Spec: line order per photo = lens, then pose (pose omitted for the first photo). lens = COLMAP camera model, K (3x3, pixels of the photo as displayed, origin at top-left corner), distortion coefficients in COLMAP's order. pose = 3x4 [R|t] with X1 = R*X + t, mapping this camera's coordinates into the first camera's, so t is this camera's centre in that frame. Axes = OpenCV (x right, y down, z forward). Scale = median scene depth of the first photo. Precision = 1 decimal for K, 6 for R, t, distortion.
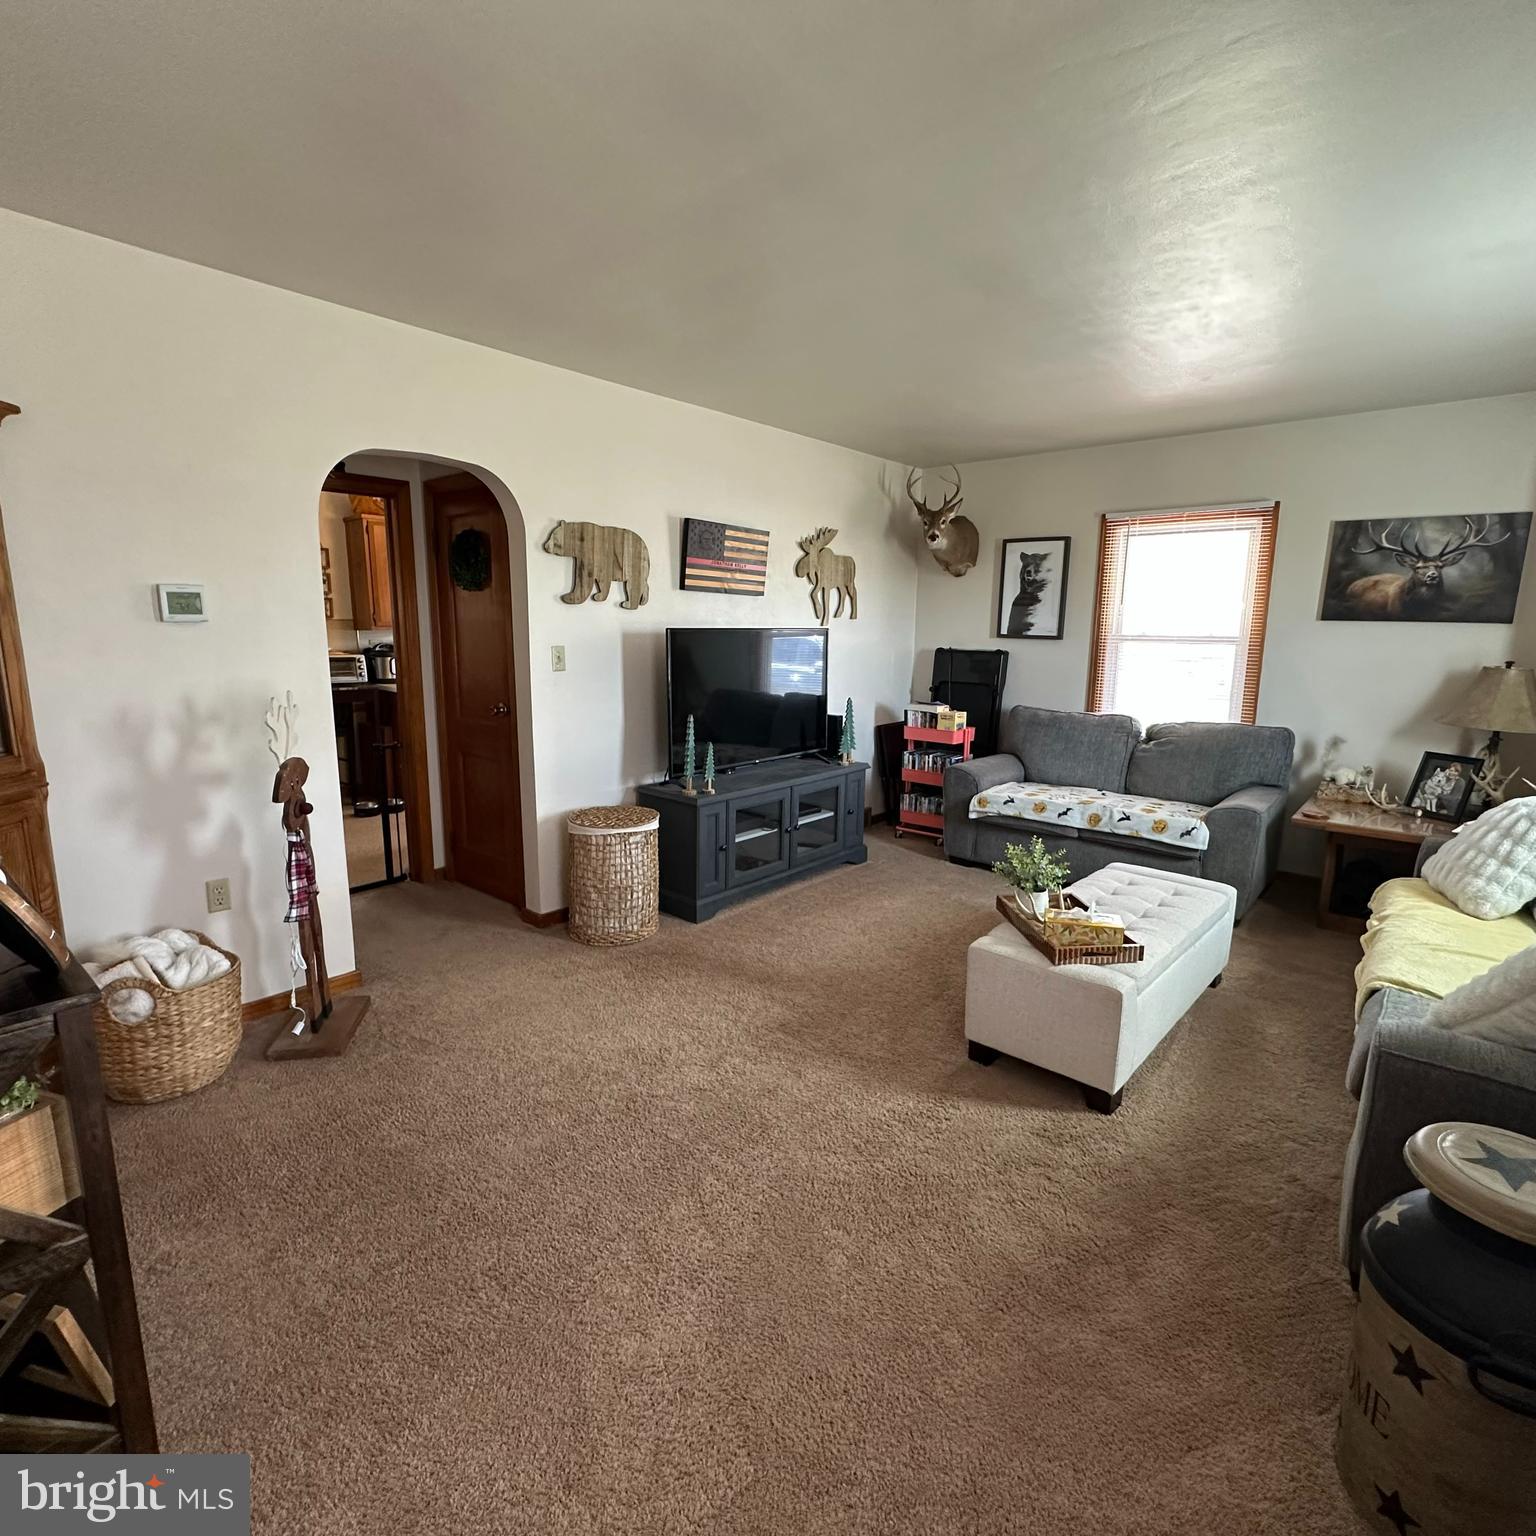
lens RADIAL K [[813.2, 0, 767.0], [0, 813.2, 765.8], [0, 0, 1]] dist [-0.003916, -0.000068]
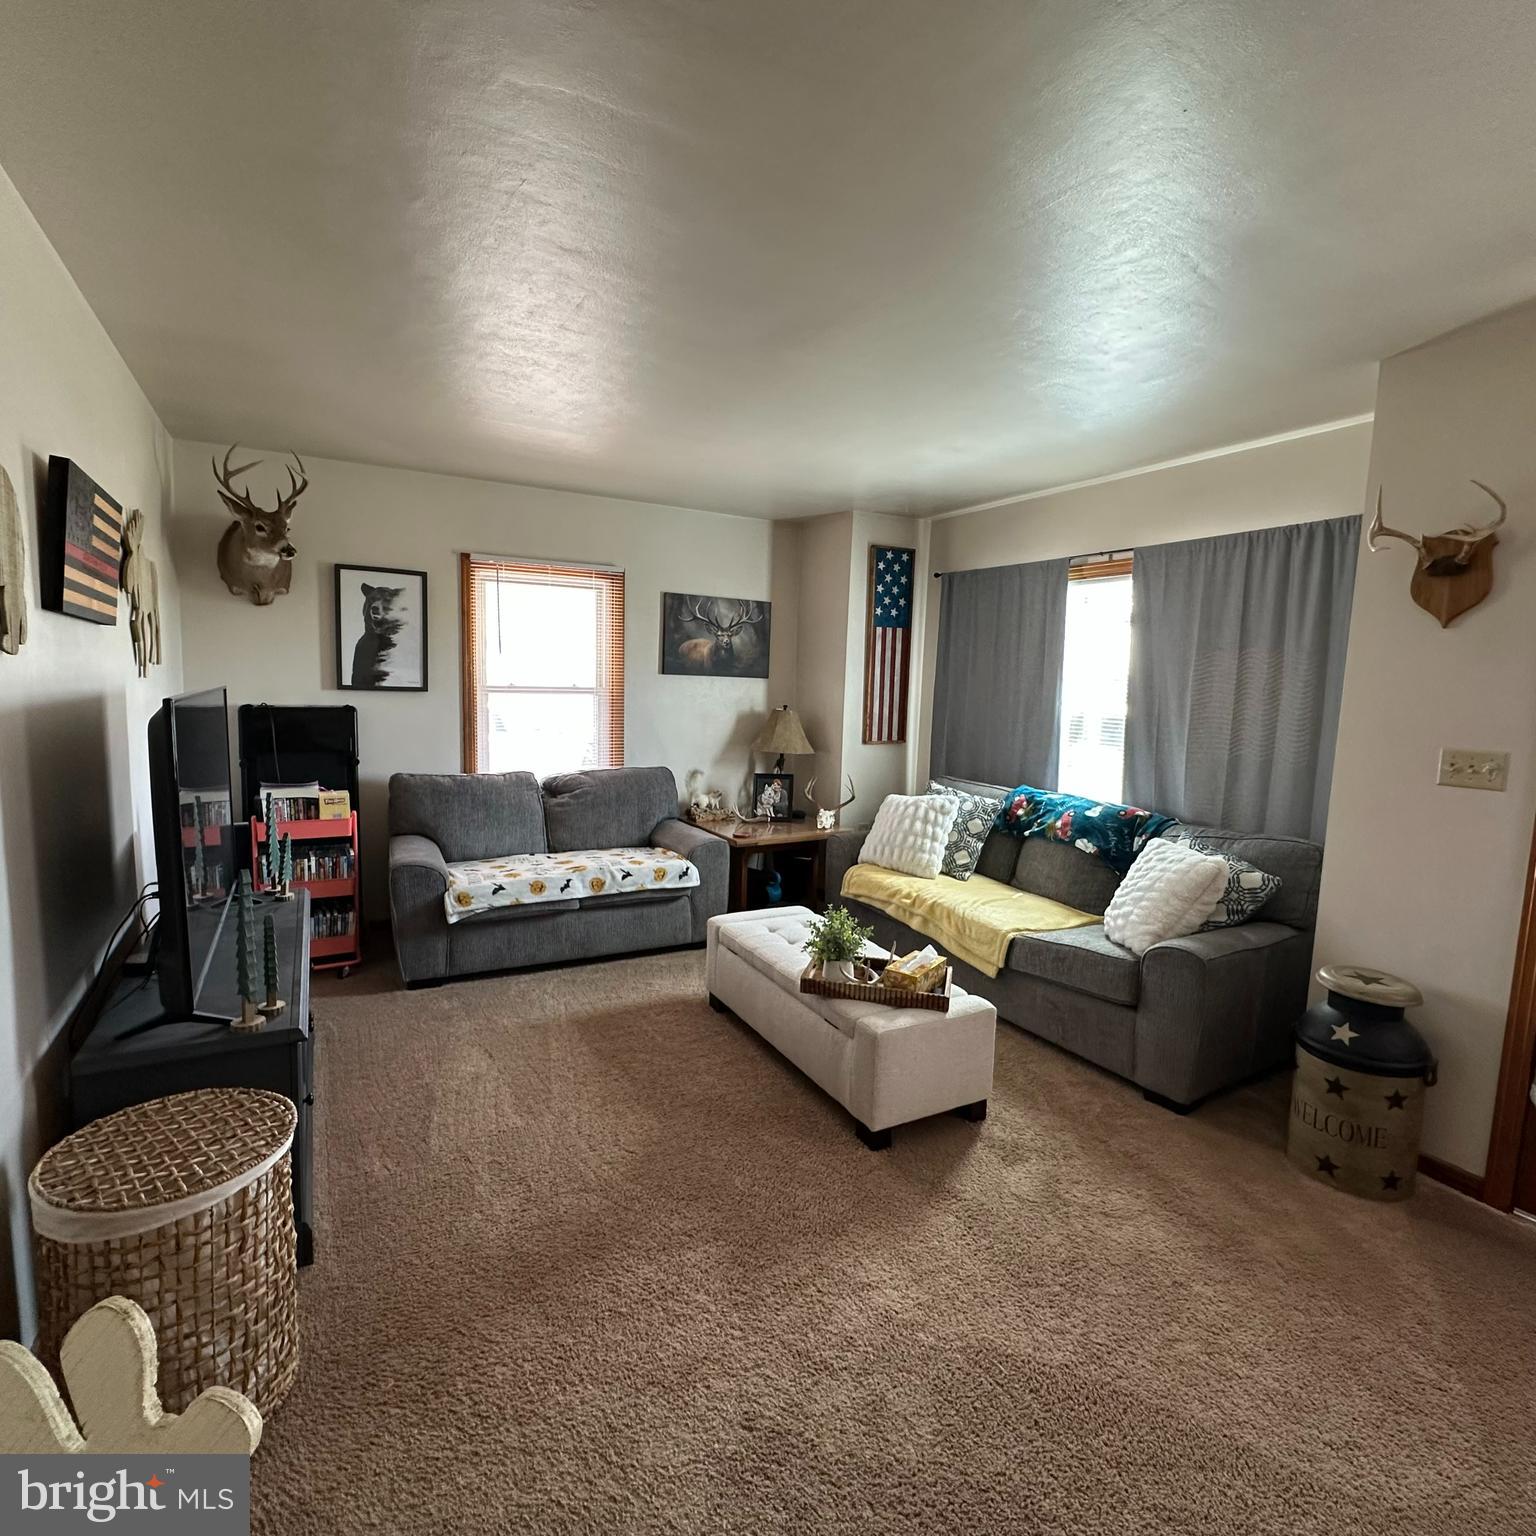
lens RADIAL K [[813.2, 0, 767.0], [0, 813.2, 765.8], [0, 0, 1]] dist [-0.003916, -0.000068]
pose [[0.333487, -0.105937, 0.936784, -0.382536], [0.137728, 0.988480, 0.062753, -0.097173], [-0.932640, 0.108094, 0.344236, 0.449369]]
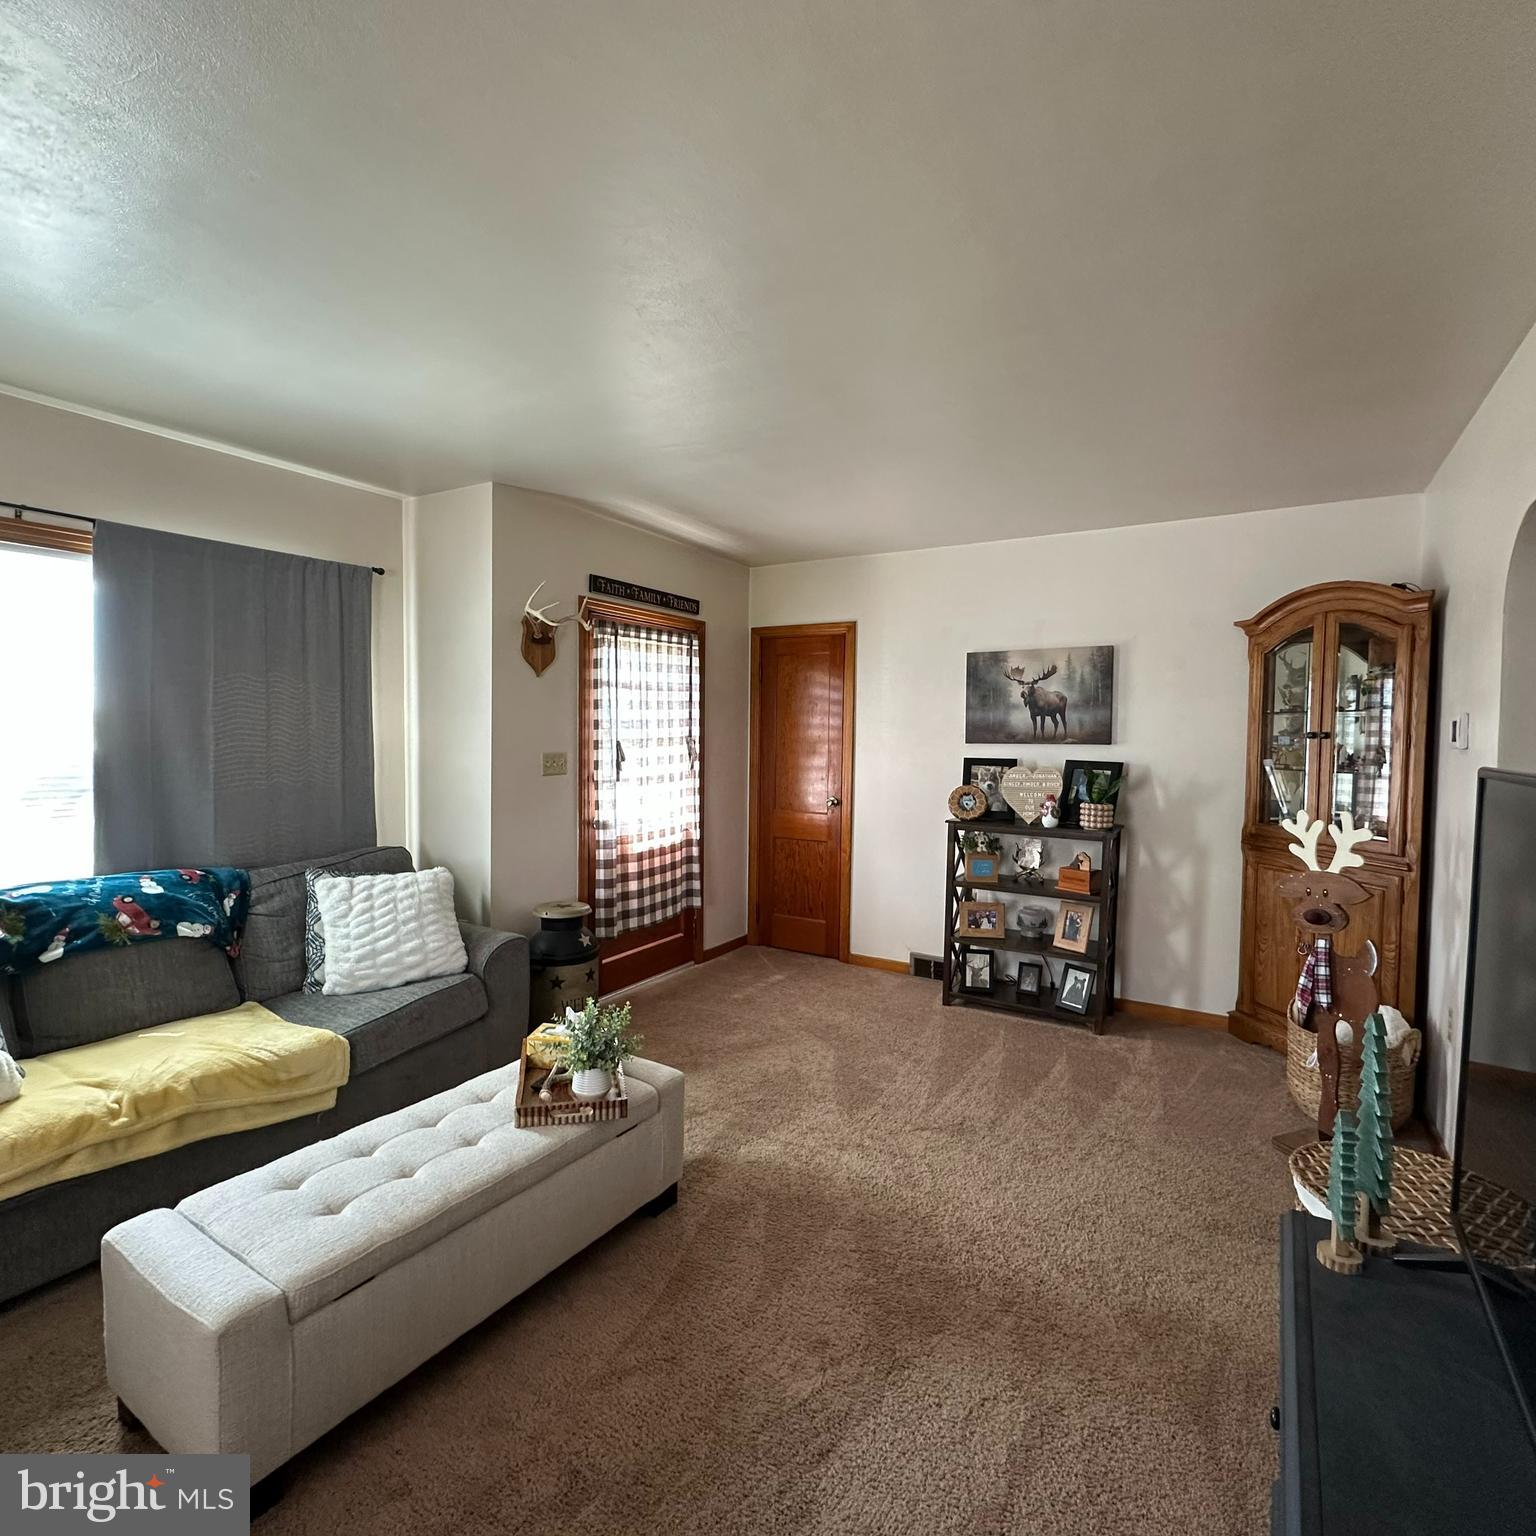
lens RADIAL K [[813.2, 0, 767.0], [0, 813.2, 765.8], [0, 0, 1]] dist [-0.003916, -0.000068]
pose [[-0.986391, -0.016294, -0.163608, 0.163725], [-0.050878, 0.976486, 0.209493, -0.188372], [0.156347, 0.214966, -0.964025, 1.062021]]
